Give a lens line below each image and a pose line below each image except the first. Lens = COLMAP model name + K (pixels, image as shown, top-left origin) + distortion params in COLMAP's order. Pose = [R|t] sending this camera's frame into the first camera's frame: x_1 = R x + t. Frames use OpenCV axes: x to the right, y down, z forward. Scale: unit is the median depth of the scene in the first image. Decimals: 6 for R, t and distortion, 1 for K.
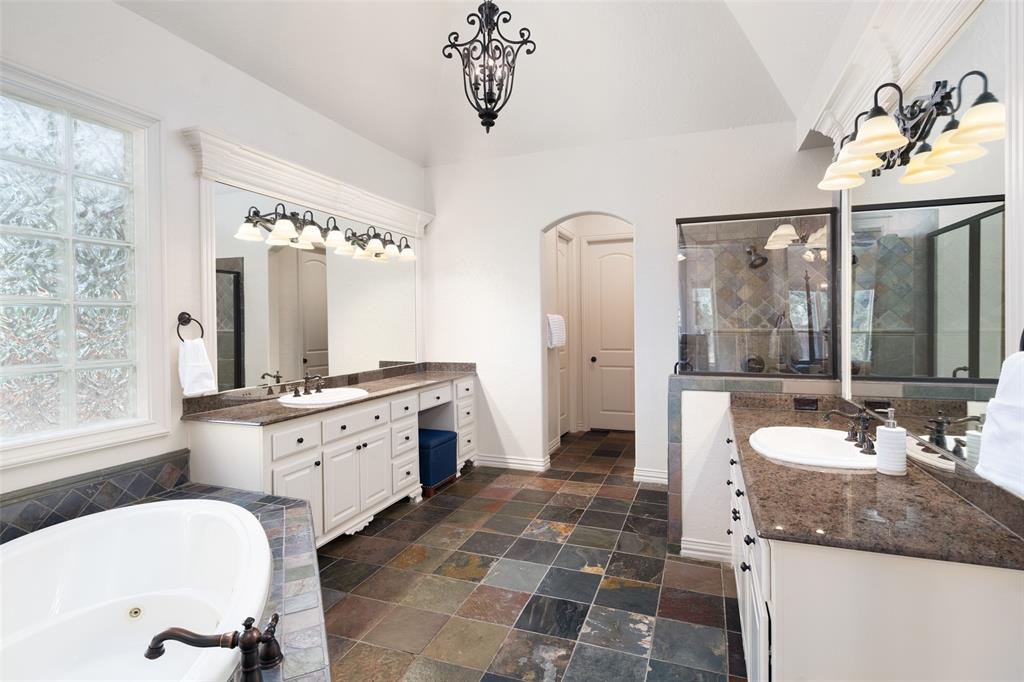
lens RADIAL K [[505.0, 0, 510.1], [0, 505.0, 332.9], [0, 0, 1]] dist [0.014713, 0.000777]
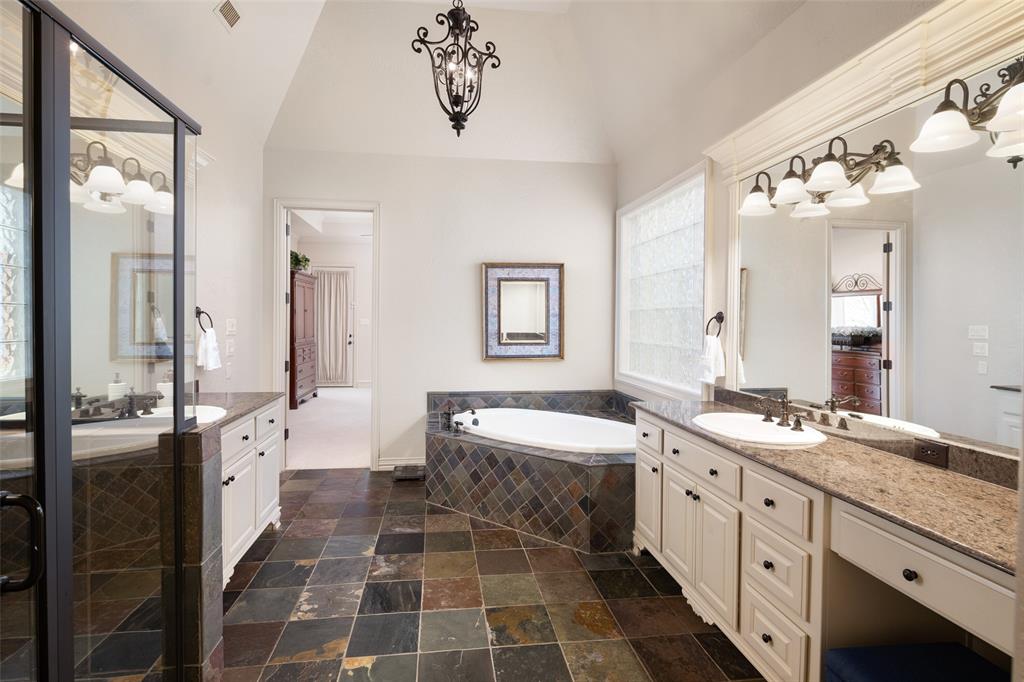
lens RADIAL K [[505.0, 0, 506.4], [0, 505.0, 330.6], [0, 0, 1]] dist [0.014713, 0.000777]
pose [[-0.875852, 0.010916, -0.482457, 0.384209], [-0.009266, 0.999179, 0.039429, -0.046620], [0.482492, 0.039005, -0.875032, 2.033967]]
